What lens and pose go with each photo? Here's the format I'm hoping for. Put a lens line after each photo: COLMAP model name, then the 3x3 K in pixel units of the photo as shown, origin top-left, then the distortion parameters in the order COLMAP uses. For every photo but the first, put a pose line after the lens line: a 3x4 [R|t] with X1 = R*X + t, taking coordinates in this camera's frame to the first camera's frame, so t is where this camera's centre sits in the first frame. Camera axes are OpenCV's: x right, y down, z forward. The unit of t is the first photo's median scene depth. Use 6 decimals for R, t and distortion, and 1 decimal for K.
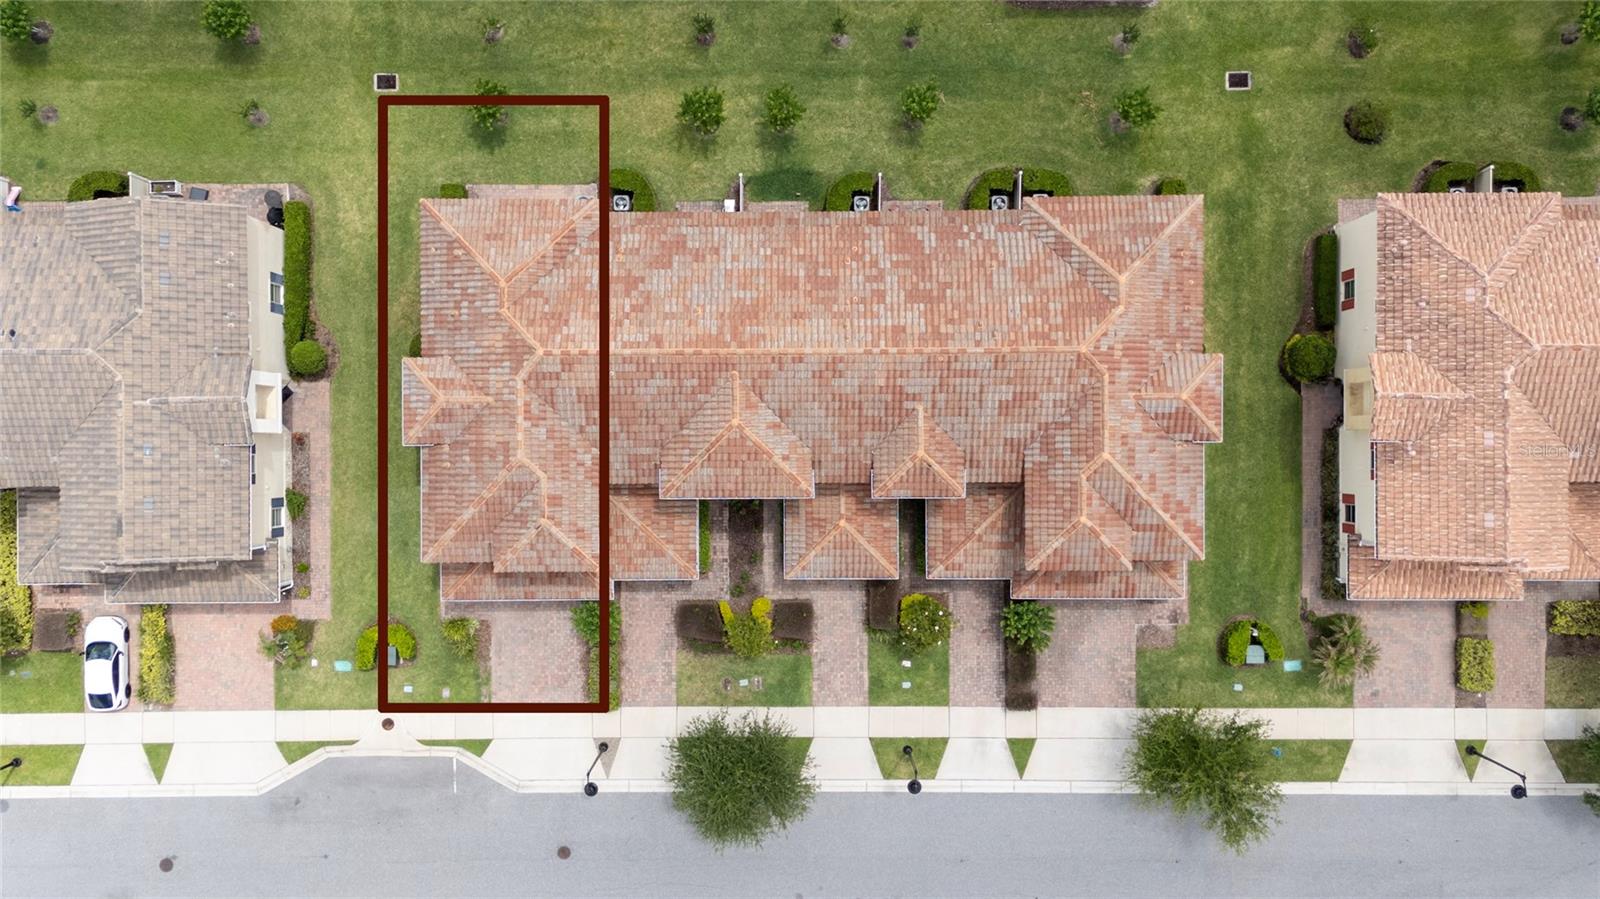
lens RADIAL K [[1167.9, 0, 809.8], [0, 1167.9, 442.7], [0, 0, 1]] dist [0.088845, -0.094228]
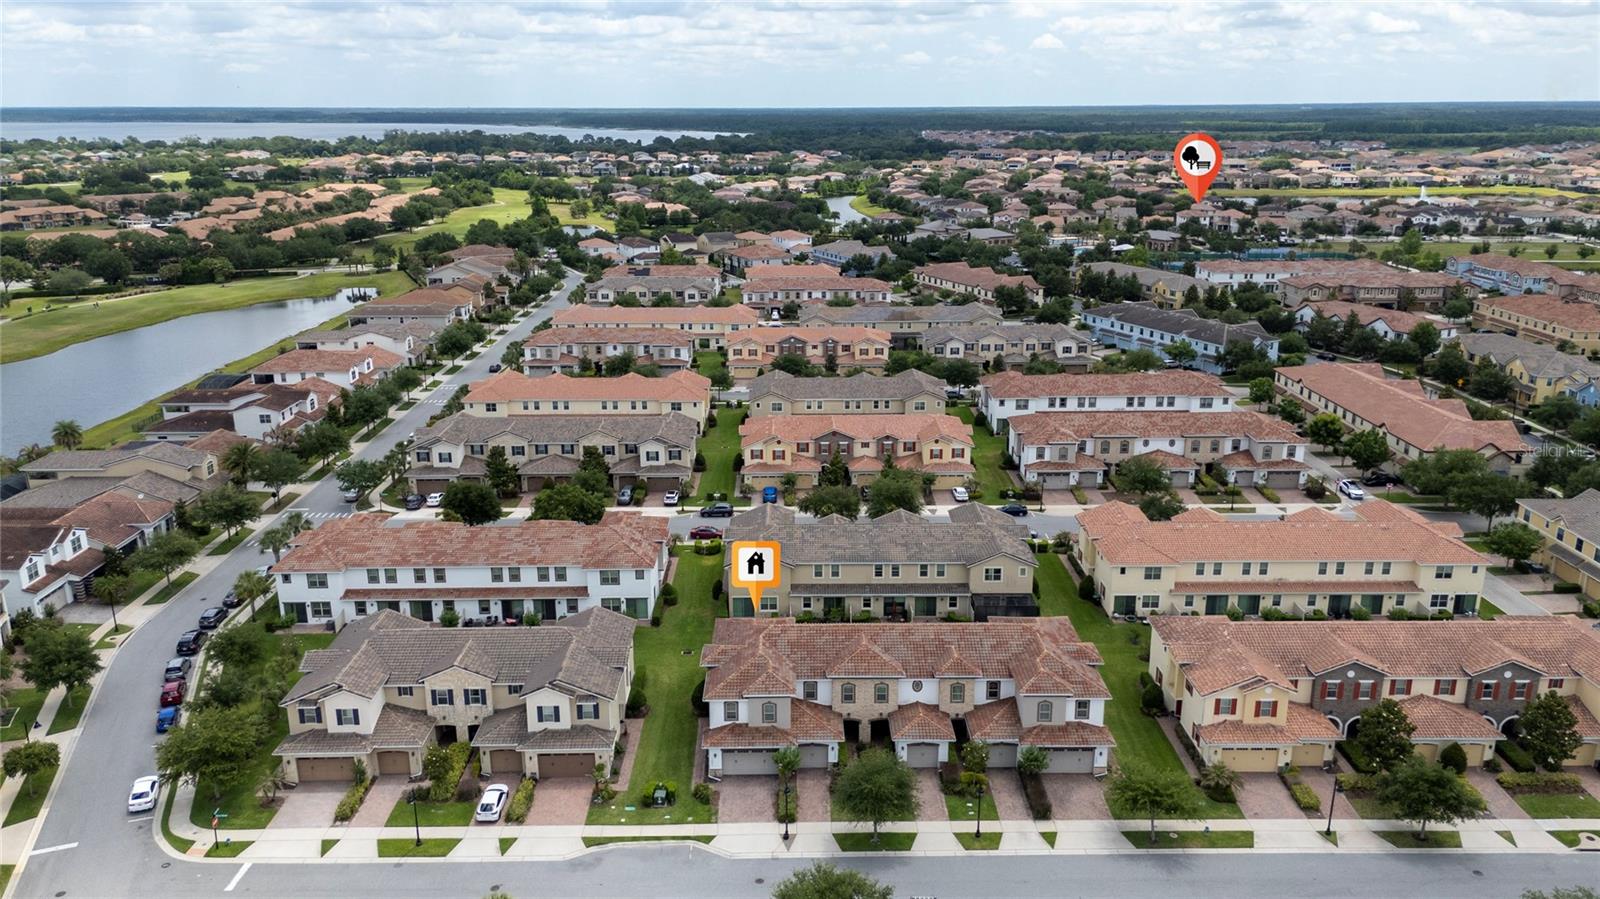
lens RADIAL K [[1167.9, 0, 809.8], [0, 1167.9, 442.7], [0, 0, 1]] dist [0.088845, -0.094228]
pose [[0.999991, -0.003996, 0.001282, -0.142513], [0.002403, 0.294736, -0.955576, 1.622632], [0.003441, 0.955570, 0.294743, 0.022600]]
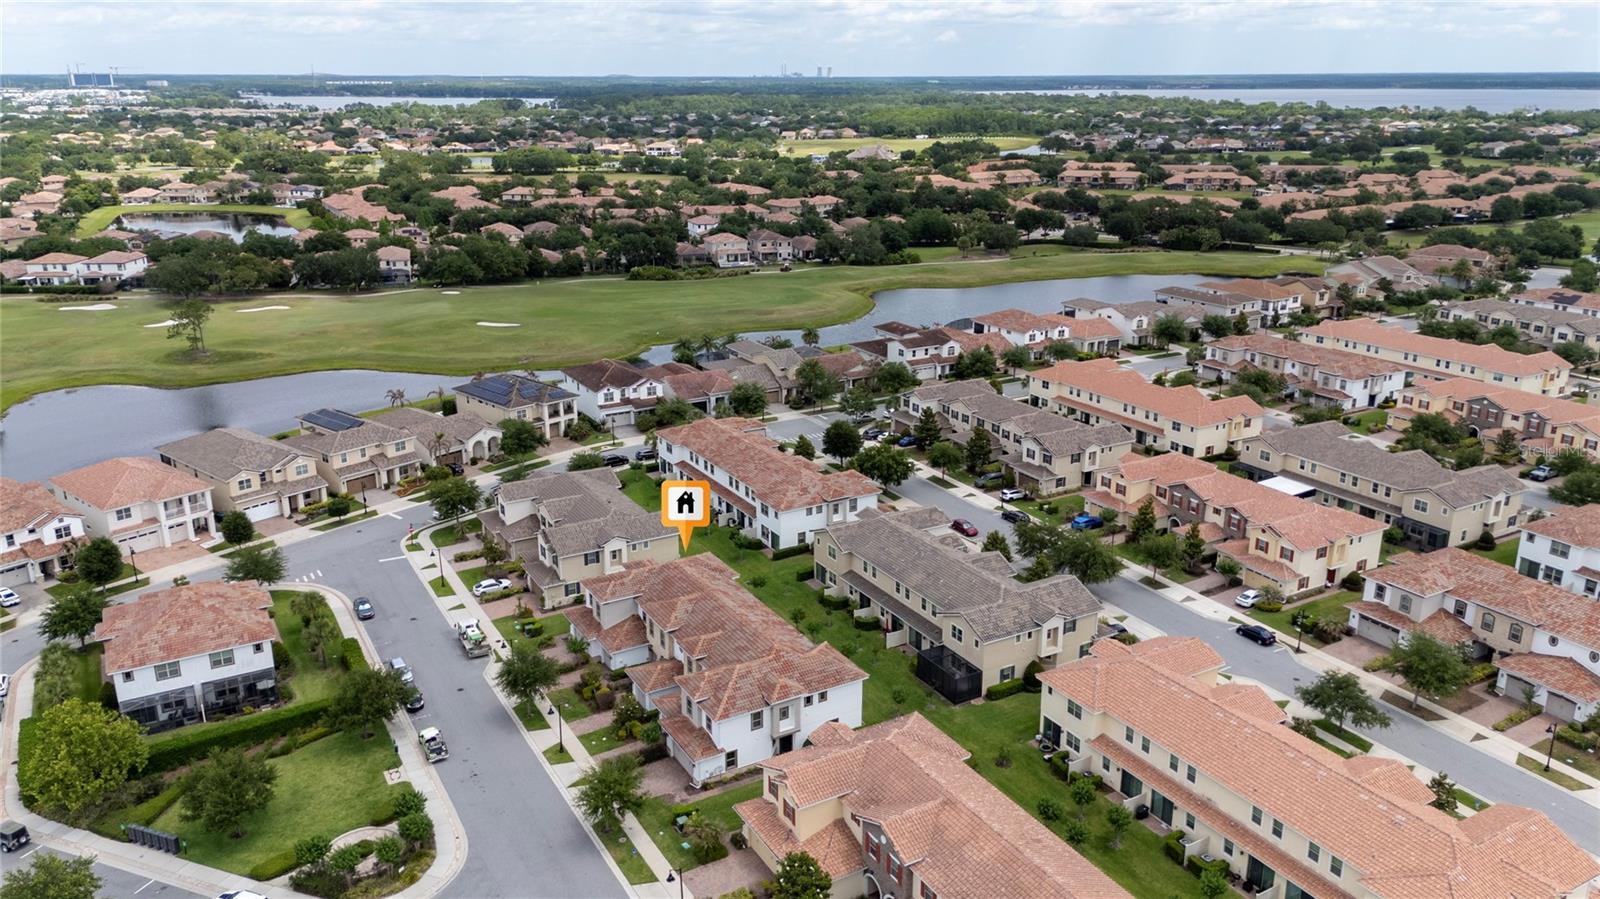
lens RADIAL K [[1167.9, 0, 809.8], [0, 1167.9, 442.7], [0, 0, 1]] dist [0.088845, -0.094228]
pose [[0.499146, 0.260584, -0.826407, 1.738776], [-0.866348, 0.168948, -0.469998, 0.724046], [0.017146, 0.950554, 0.310086, -0.064626]]
